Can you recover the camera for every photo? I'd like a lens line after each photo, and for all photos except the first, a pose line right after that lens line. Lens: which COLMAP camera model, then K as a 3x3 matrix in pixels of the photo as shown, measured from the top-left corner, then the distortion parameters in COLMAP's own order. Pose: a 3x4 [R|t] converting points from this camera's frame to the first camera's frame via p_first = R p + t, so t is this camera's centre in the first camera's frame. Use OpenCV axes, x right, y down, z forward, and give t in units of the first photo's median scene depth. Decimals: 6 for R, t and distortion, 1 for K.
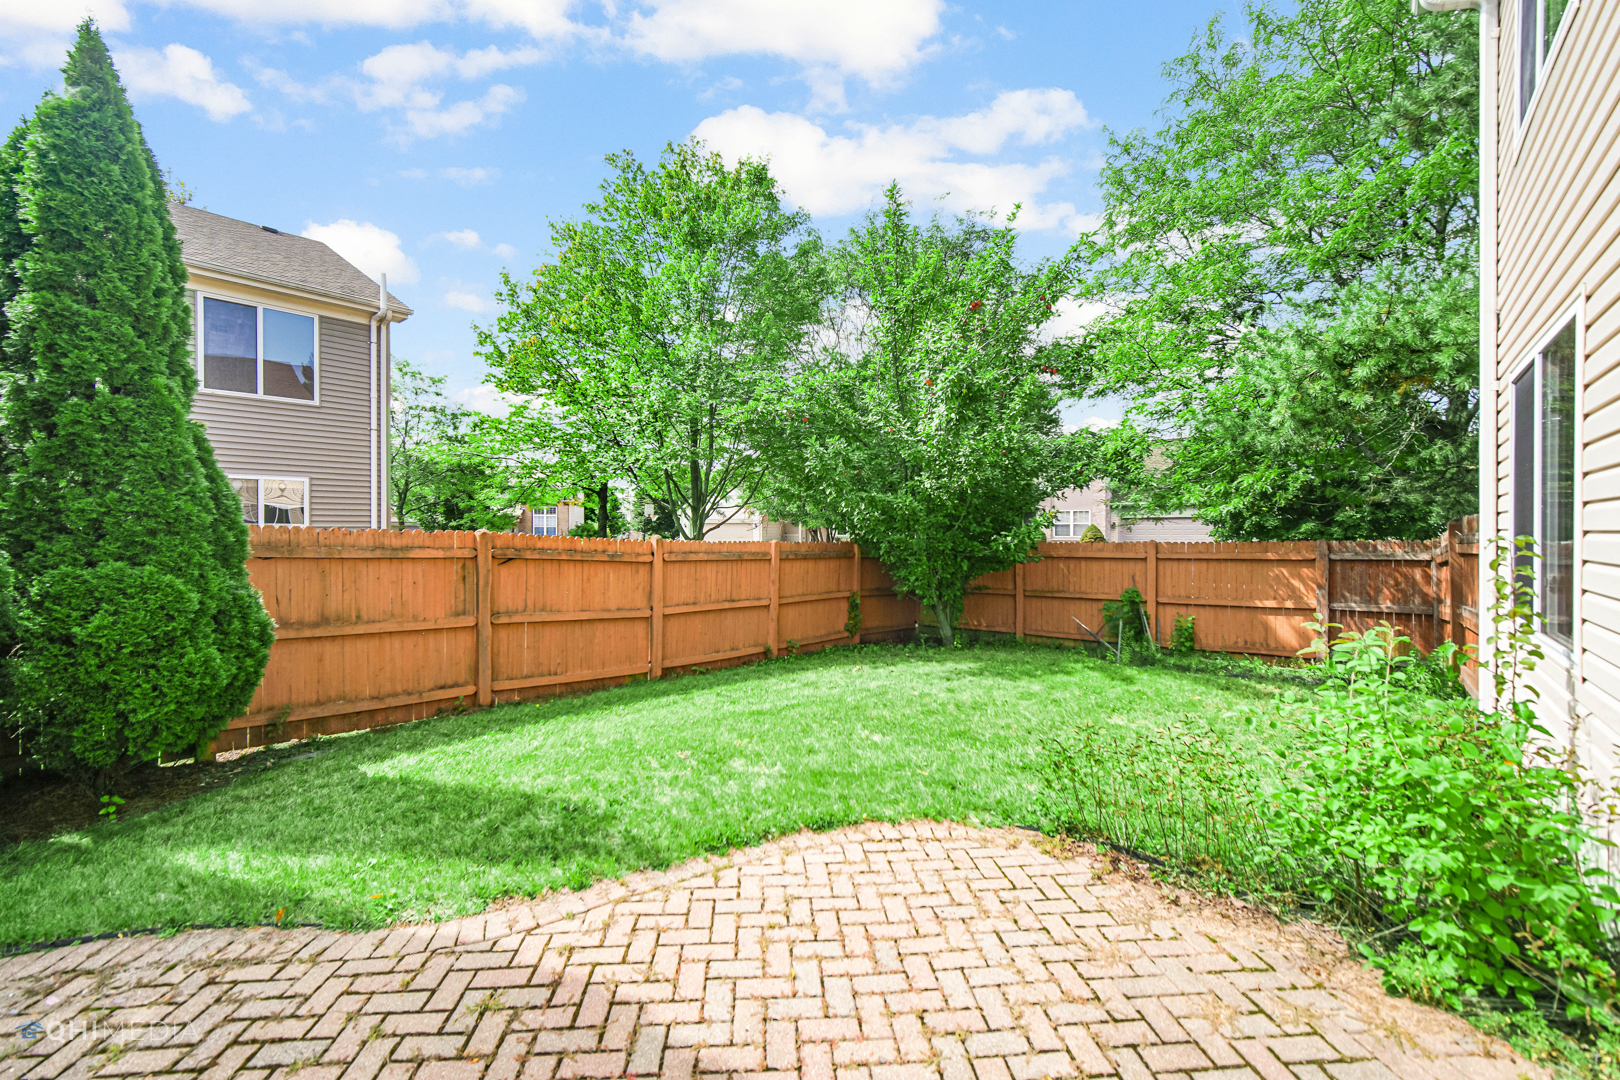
lens RADIAL K [[660.5, 0, 795.2], [0, 660.5, 543.2], [0, 0, 1]] dist [-0.002489, 0.000423]
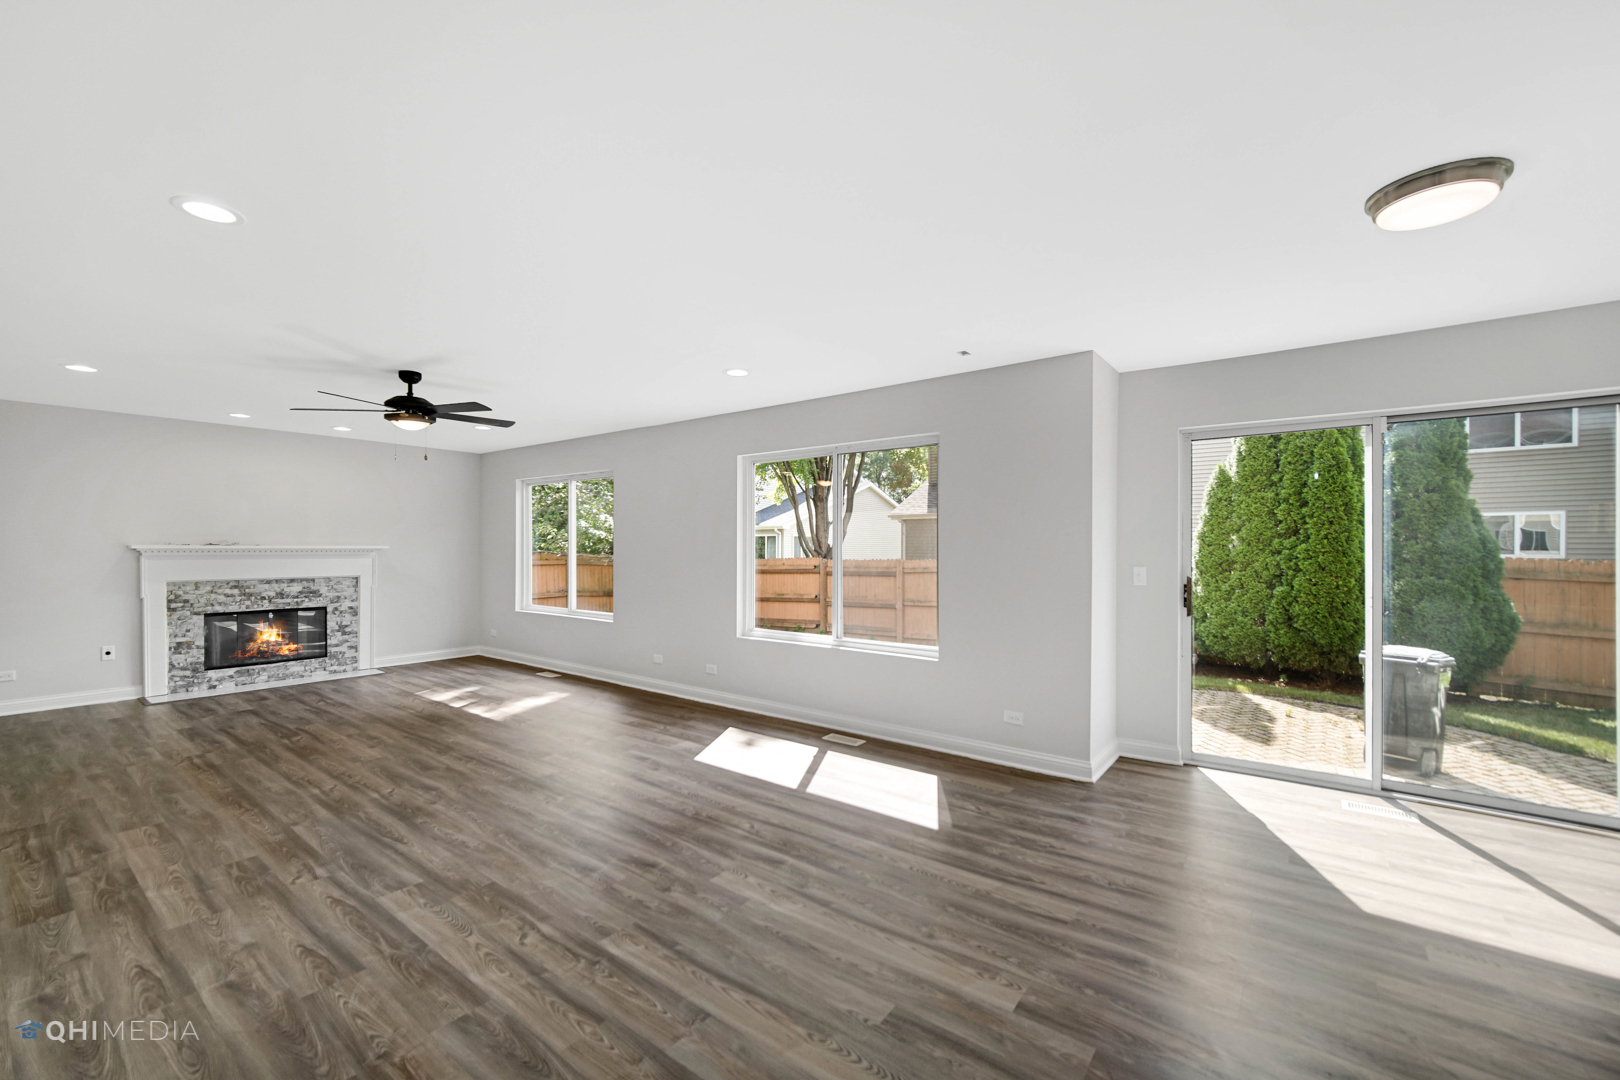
lens RADIAL K [[660.5, 0, 795.2], [0, 660.5, 543.2], [0, 0, 1]] dist [-0.002489, 0.000423]
pose [[0.054471, -0.004559, -0.998505, 0.775525], [-0.020451, 0.999775, -0.005681, -0.020382], [0.998306, 0.020730, 0.054366, -0.926439]]
